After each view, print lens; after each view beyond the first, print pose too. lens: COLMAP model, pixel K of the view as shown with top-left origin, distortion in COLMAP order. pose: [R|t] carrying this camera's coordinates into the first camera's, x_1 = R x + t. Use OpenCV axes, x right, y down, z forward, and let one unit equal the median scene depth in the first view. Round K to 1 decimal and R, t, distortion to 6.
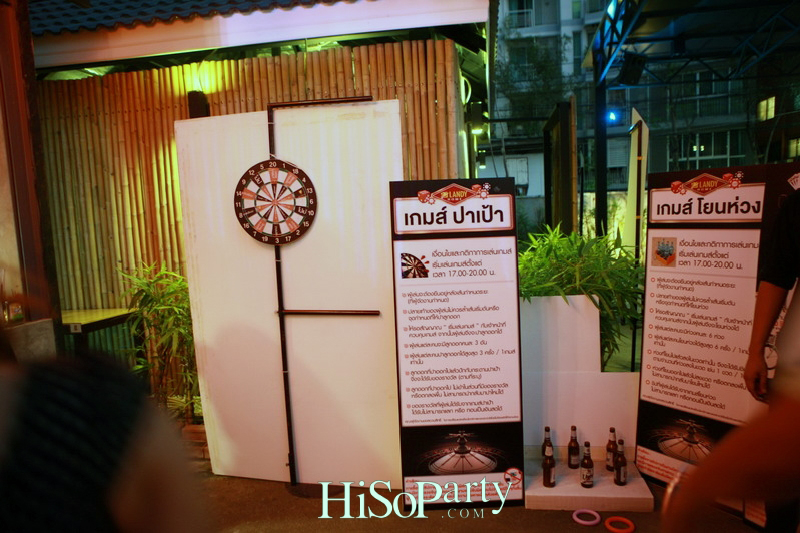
lens RADIAL K [[573.5, 0, 400.0], [0, 573.5, 258.5], [0, 0, 1]] dist [0.000238, 0.000962]
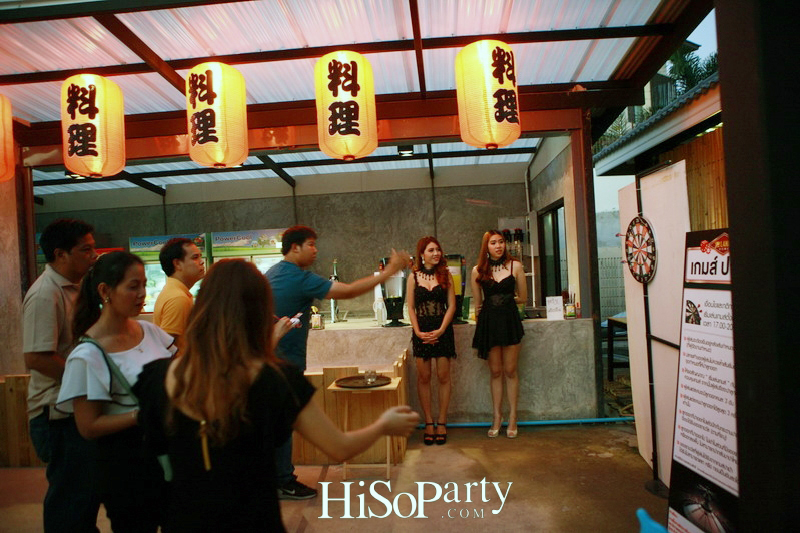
lens RADIAL K [[573.5, 0, 400.0], [0, 573.5, 258.5], [0, 0, 1]] dist [0.000238, 0.000962]
pose [[0.101309, 0.030309, -0.994393, 1.011321], [-0.081340, 0.996442, 0.022085, -0.064223], [0.991524, 0.078647, 0.103414, 0.351507]]
